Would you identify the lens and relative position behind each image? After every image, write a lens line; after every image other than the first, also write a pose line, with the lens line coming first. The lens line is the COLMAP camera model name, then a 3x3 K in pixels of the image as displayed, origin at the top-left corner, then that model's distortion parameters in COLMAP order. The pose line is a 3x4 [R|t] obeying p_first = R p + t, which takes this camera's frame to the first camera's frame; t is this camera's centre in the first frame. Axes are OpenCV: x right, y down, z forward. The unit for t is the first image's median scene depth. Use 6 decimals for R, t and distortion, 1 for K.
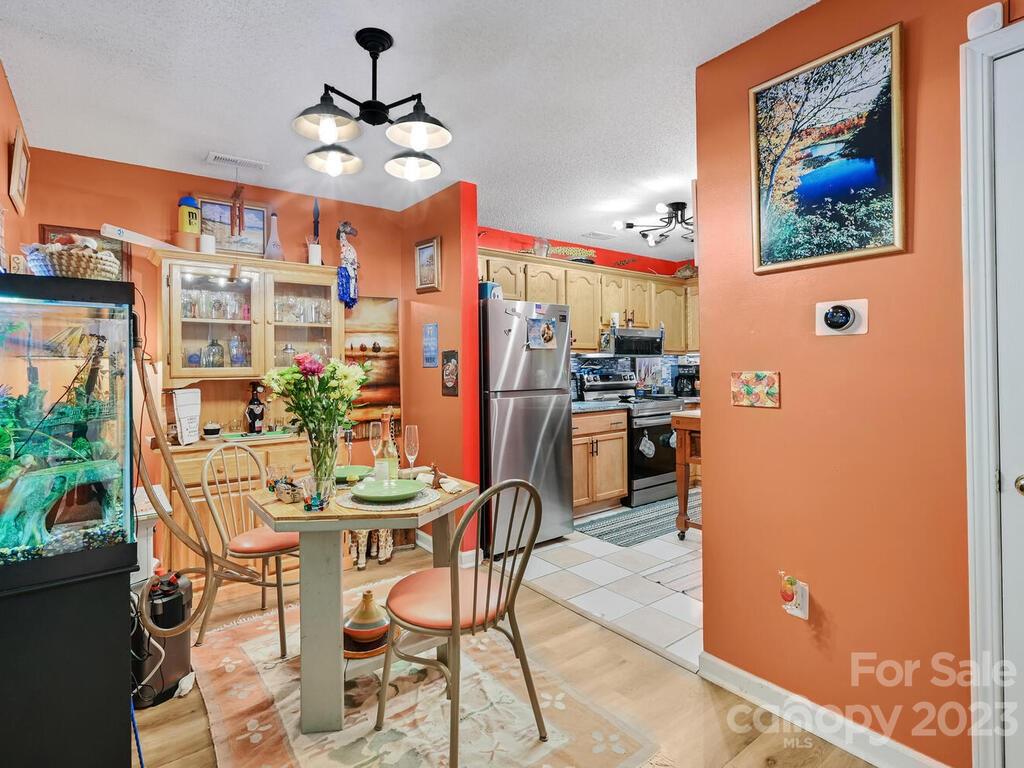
lens RADIAL K [[521.3, 0, 508.1], [0, 521.3, 382.5], [0, 0, 1]] dist [-0.006640, -0.000175]
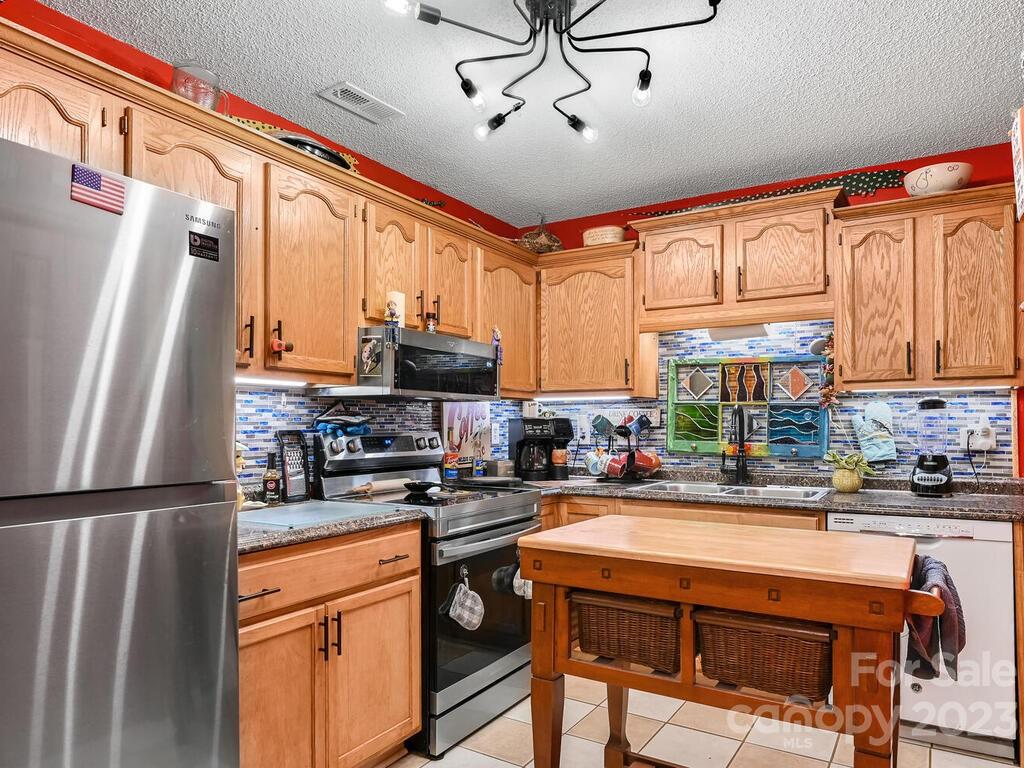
lens RADIAL K [[662.5, 0, 509.7], [0, 662.5, 387.7], [0, 0, 1]] dist [0.012521, 0.000143]
pose [[0.942254, 0.030132, 0.333540, 0.106697], [-0.000542, 0.996080, -0.088453, -0.006816], [-0.334898, 0.083165, 0.938577, 0.436245]]
